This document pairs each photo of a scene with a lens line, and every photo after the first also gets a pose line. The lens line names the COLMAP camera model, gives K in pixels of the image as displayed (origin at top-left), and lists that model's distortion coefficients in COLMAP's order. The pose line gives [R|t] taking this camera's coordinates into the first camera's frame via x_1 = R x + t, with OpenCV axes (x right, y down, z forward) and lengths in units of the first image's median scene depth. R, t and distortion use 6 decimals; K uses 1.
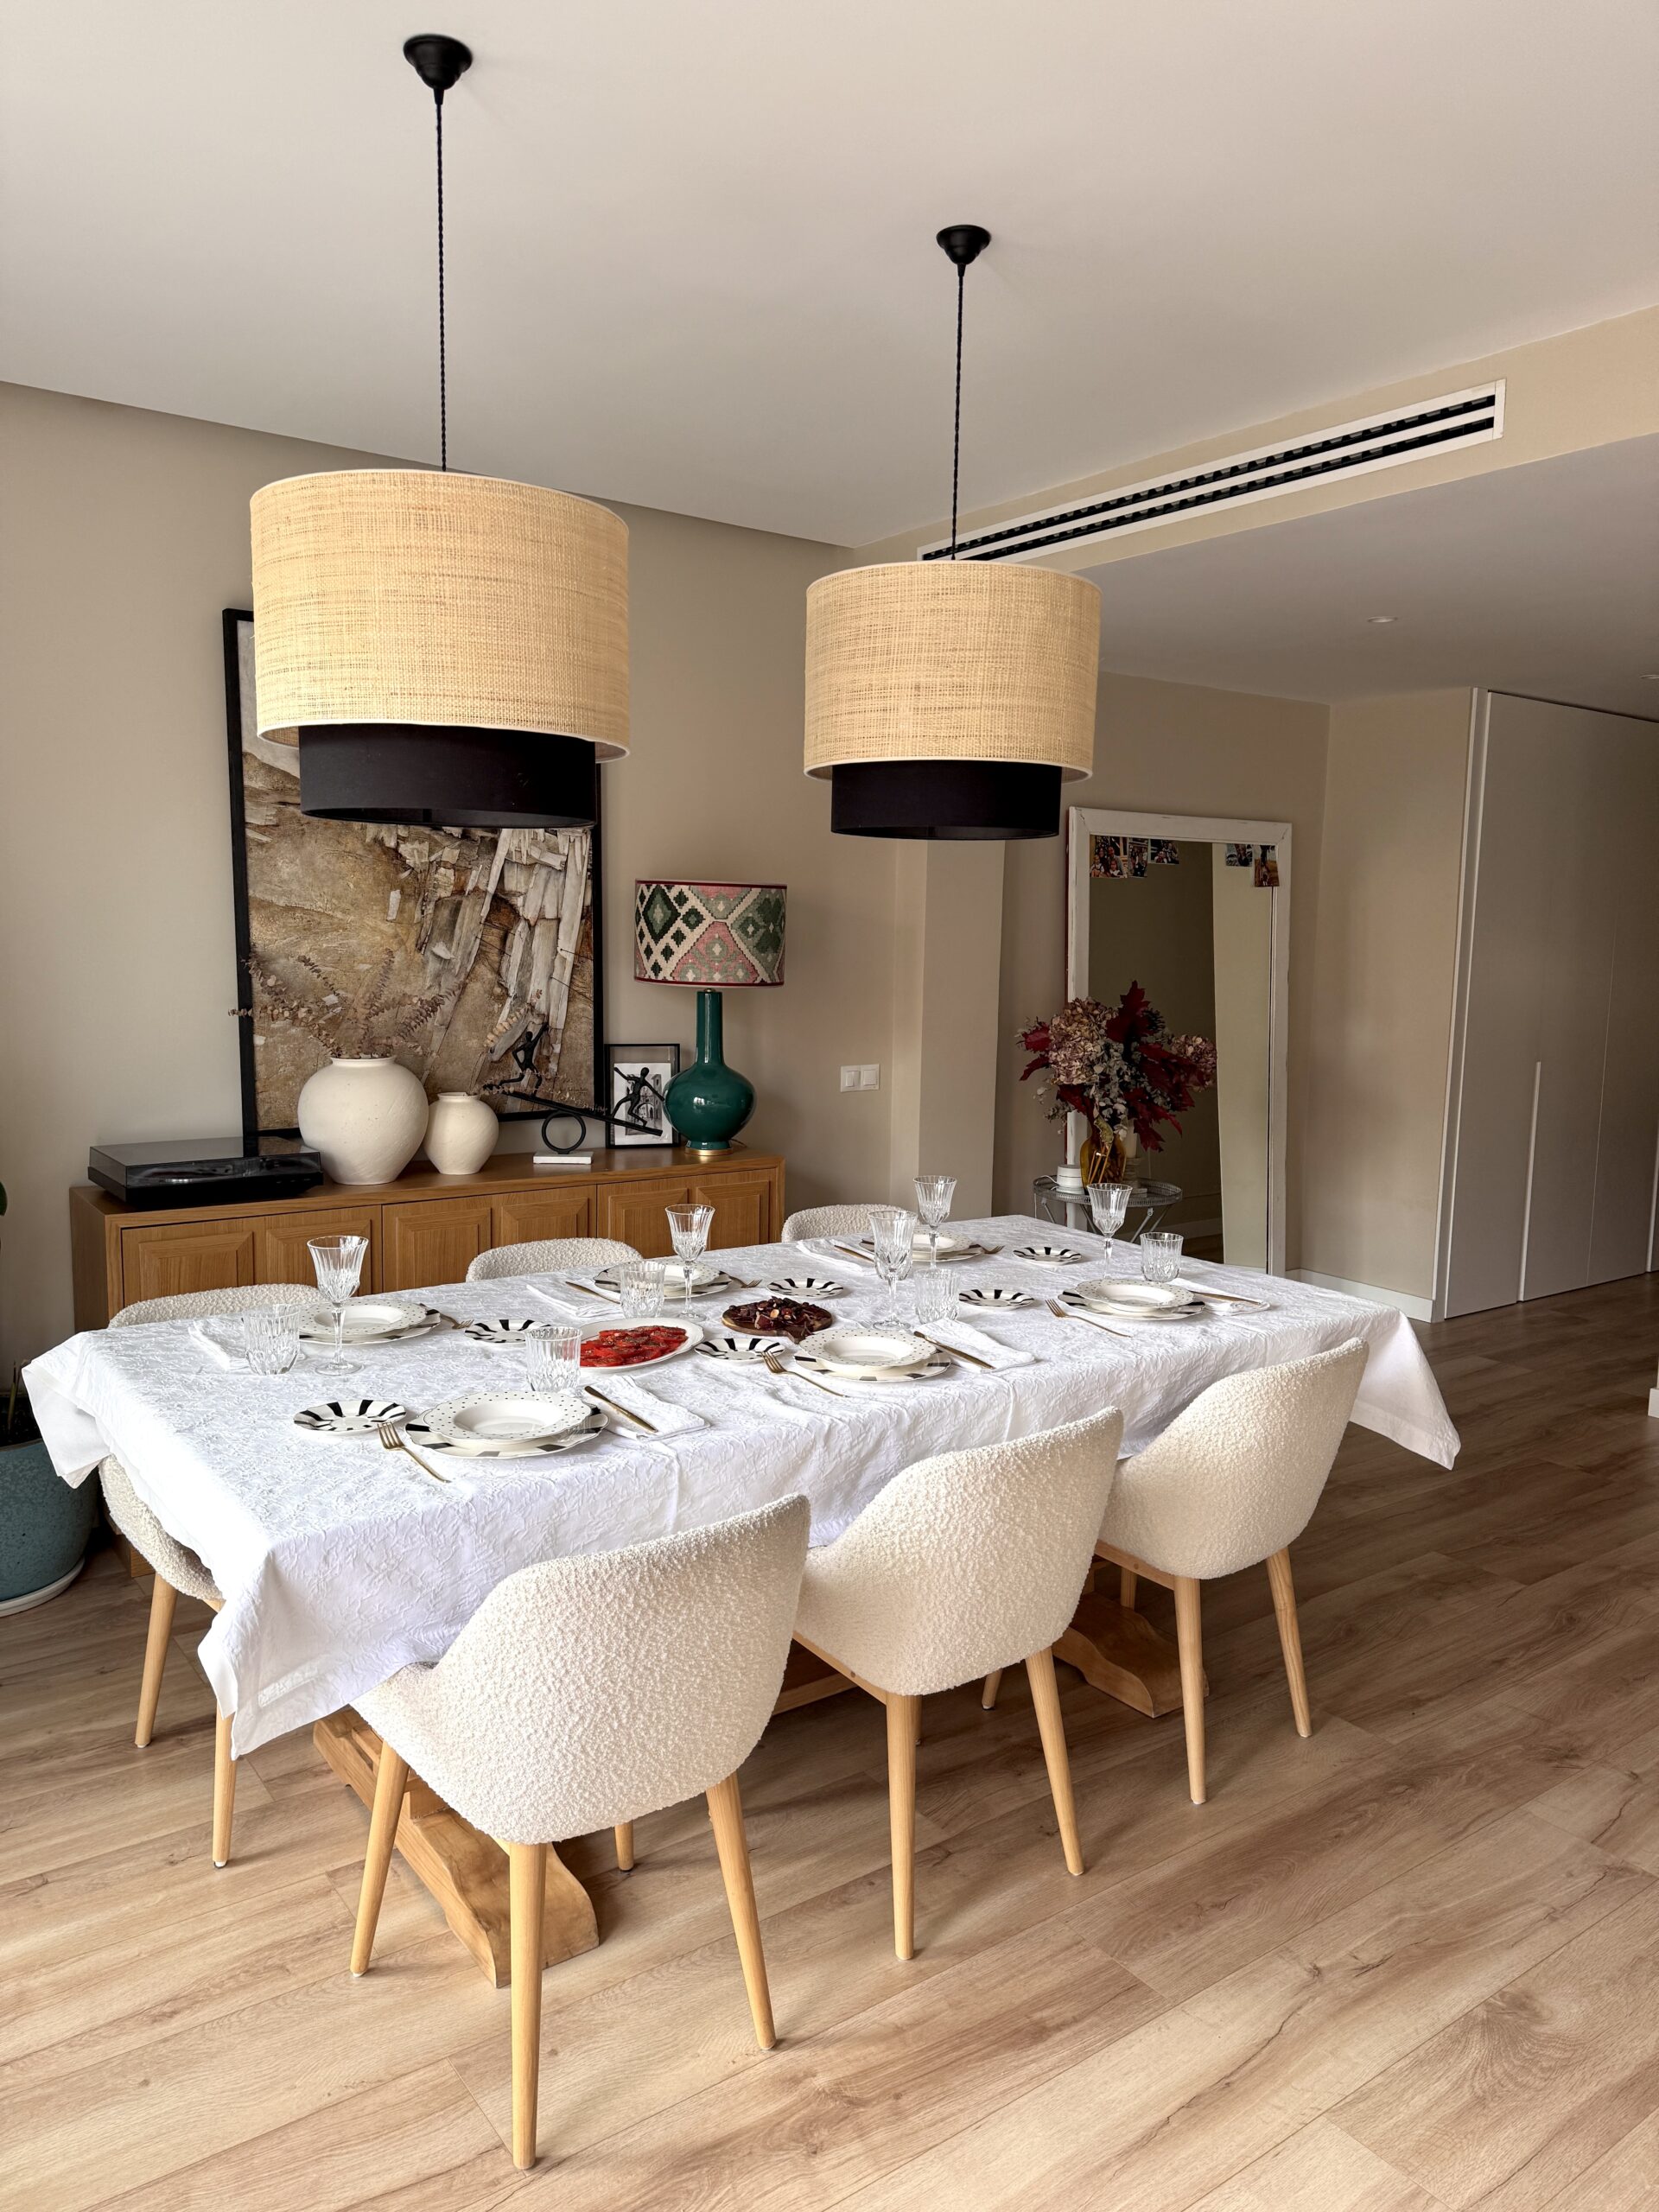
lens RADIAL K [[1544.2, 0, 829.5], [0, 1544.2, 1106.0], [0, 0, 1]] dist [0.179106, -0.308620]
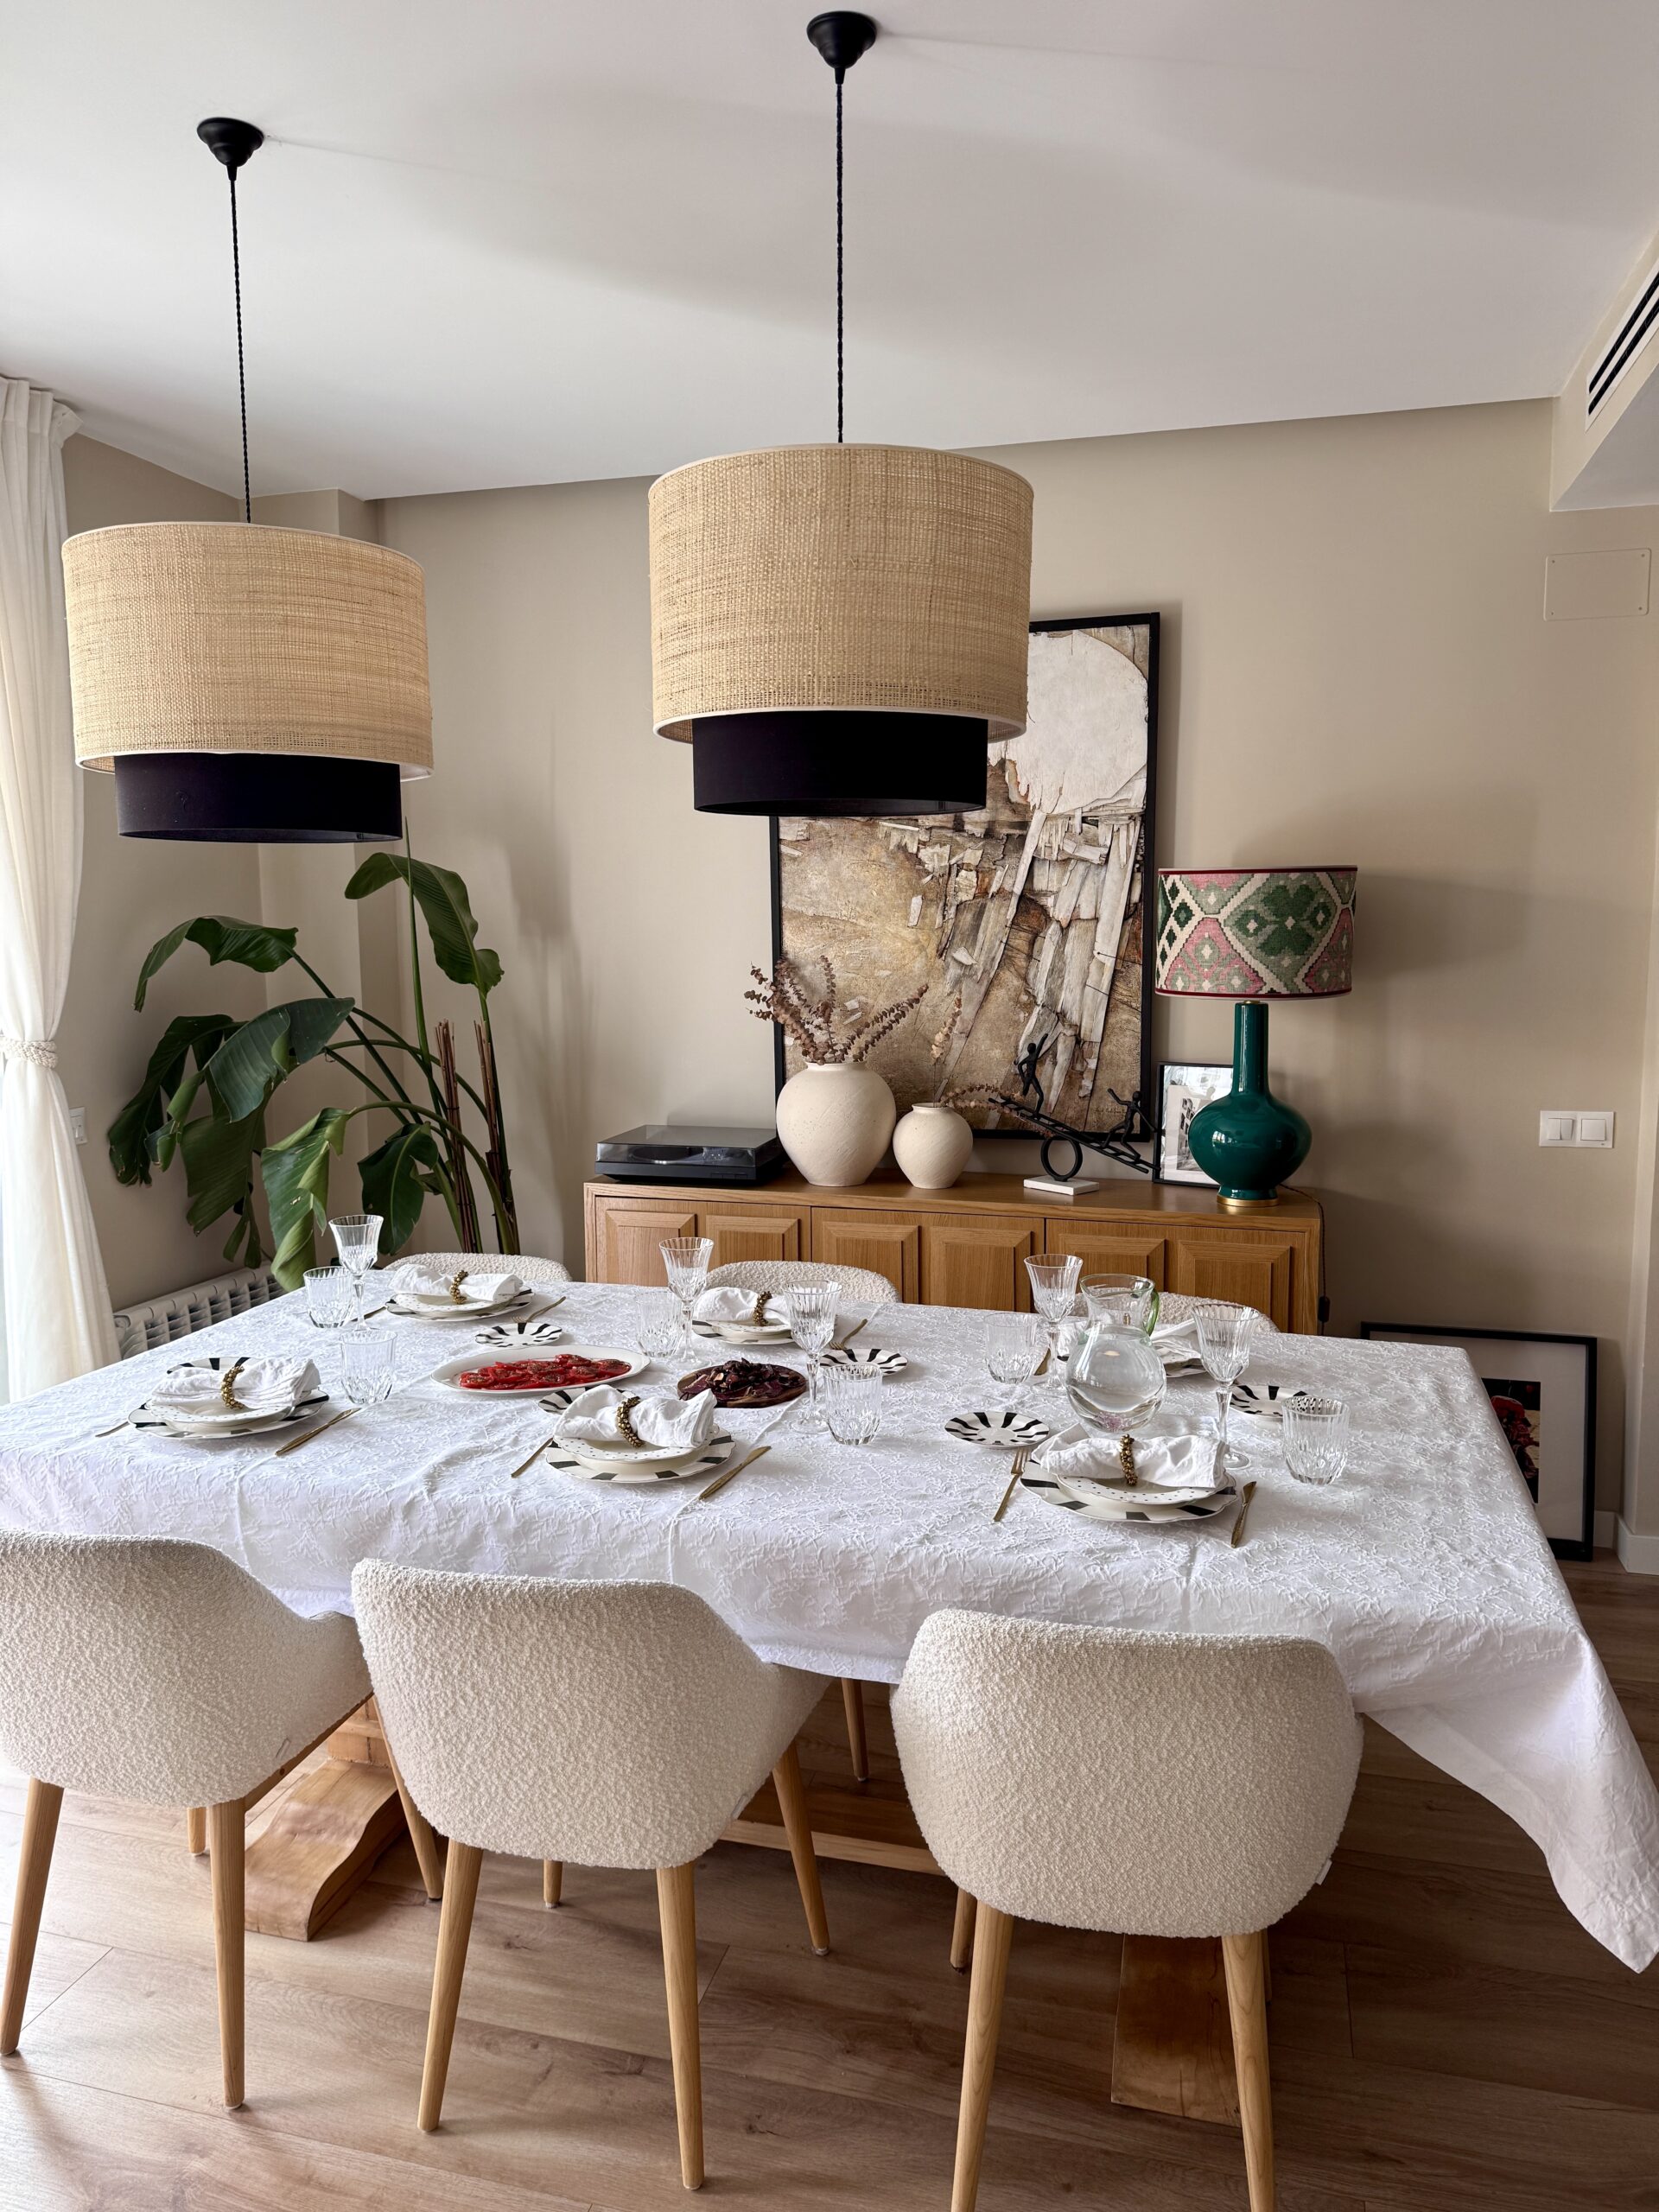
lens RADIAL K [[1544.2, 0, 829.5], [0, 1544.2, 1106.0], [0, 0, 1]] dist [0.179106, -0.308620]
pose [[0.606076, 0.076951, -0.791676, 0.469421], [-0.074721, 0.996416, 0.039648, -0.039221], [0.791889, 0.035125, 0.609653, 0.356268]]
